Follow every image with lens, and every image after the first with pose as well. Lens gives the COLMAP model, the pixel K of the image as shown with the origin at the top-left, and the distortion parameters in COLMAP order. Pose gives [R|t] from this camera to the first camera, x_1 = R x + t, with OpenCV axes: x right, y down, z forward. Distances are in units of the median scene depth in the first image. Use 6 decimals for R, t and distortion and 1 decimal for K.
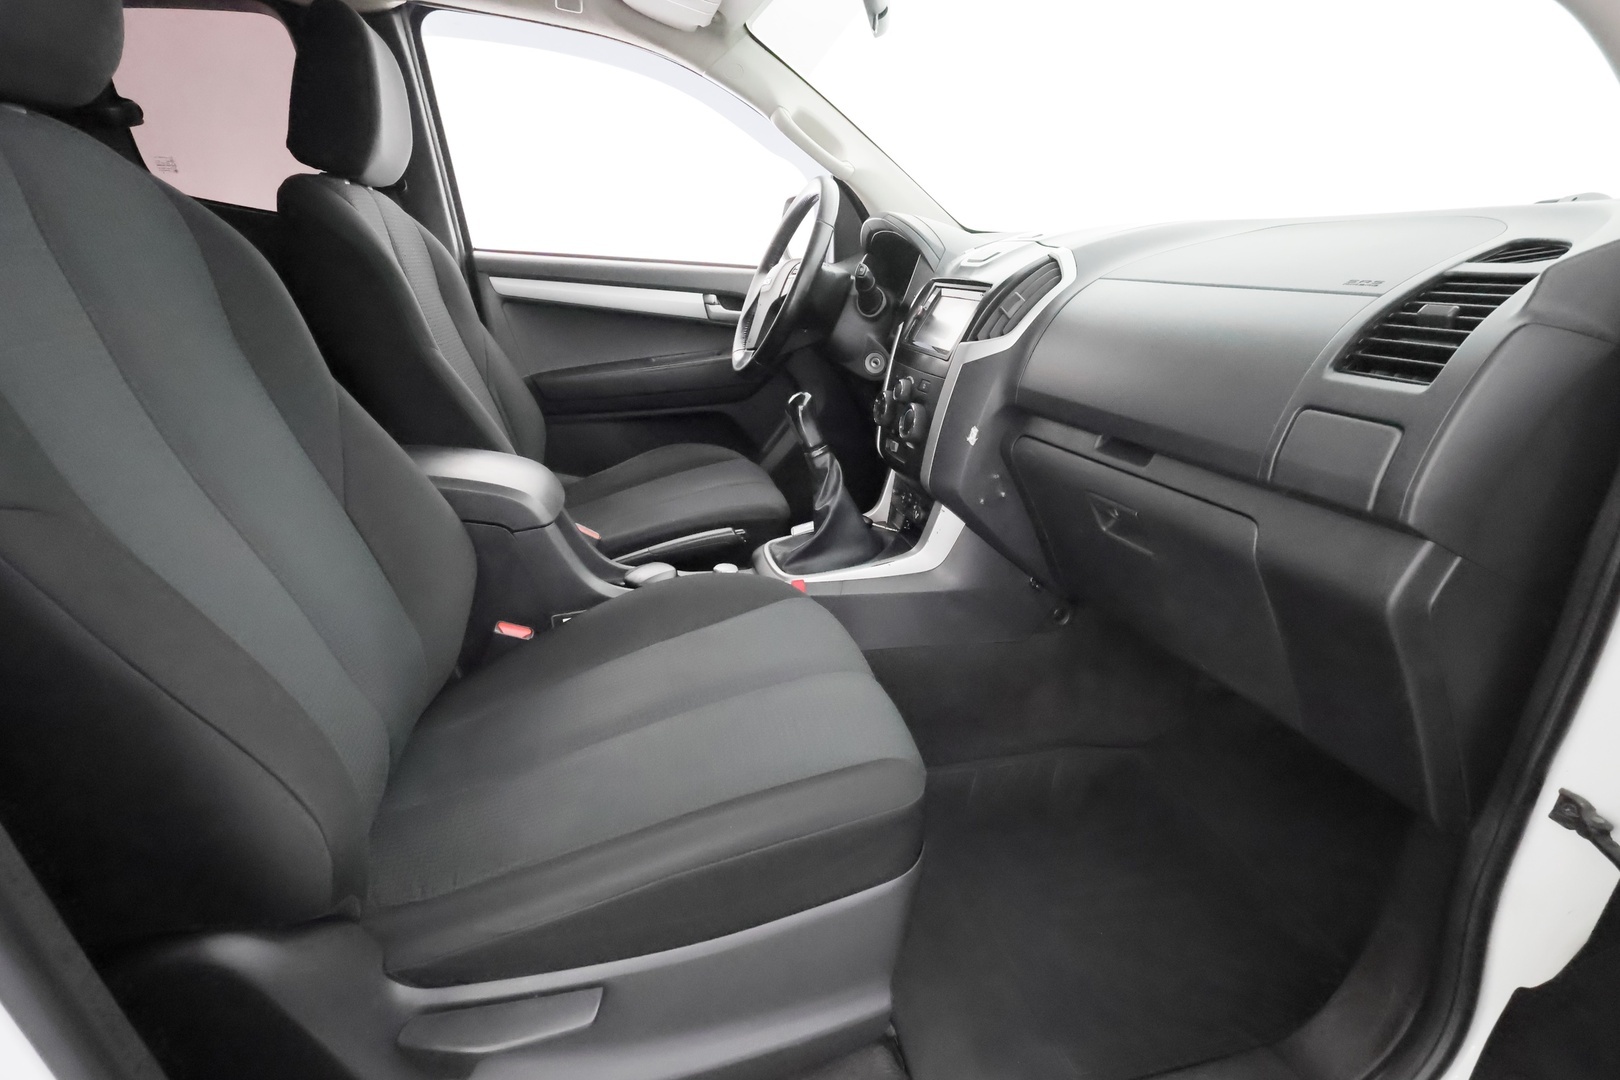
lens RADIAL K [[745.3, 0, 811.3], [0, 745.3, 542.5], [0, 0, 1]] dist [0.000123, -0.000018]
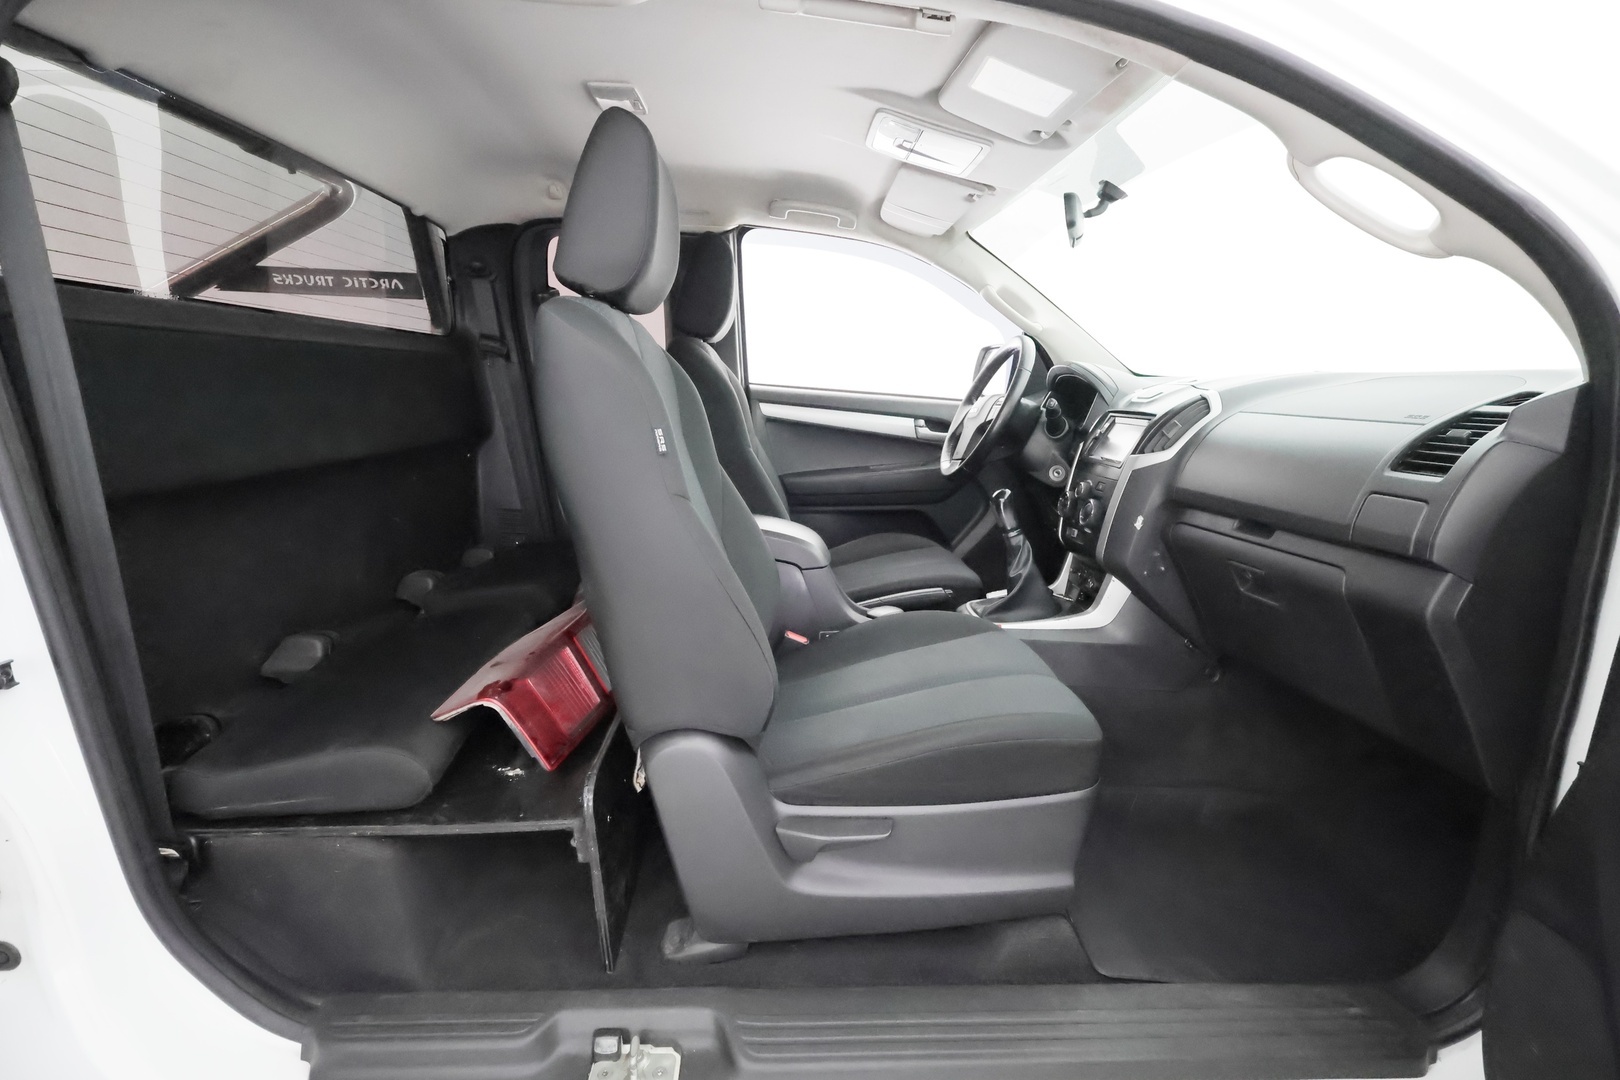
lens RADIAL K [[745.3, 0, 811.3], [0, 745.3, 542.5], [0, 0, 1]] dist [0.000123, -0.000018]
pose [[0.979071, 0.055385, -0.195836, -0.084364], [-0.086569, 0.984200, -0.154454, 0.131963], [0.184188, 0.168175, 0.968397, -0.352648]]
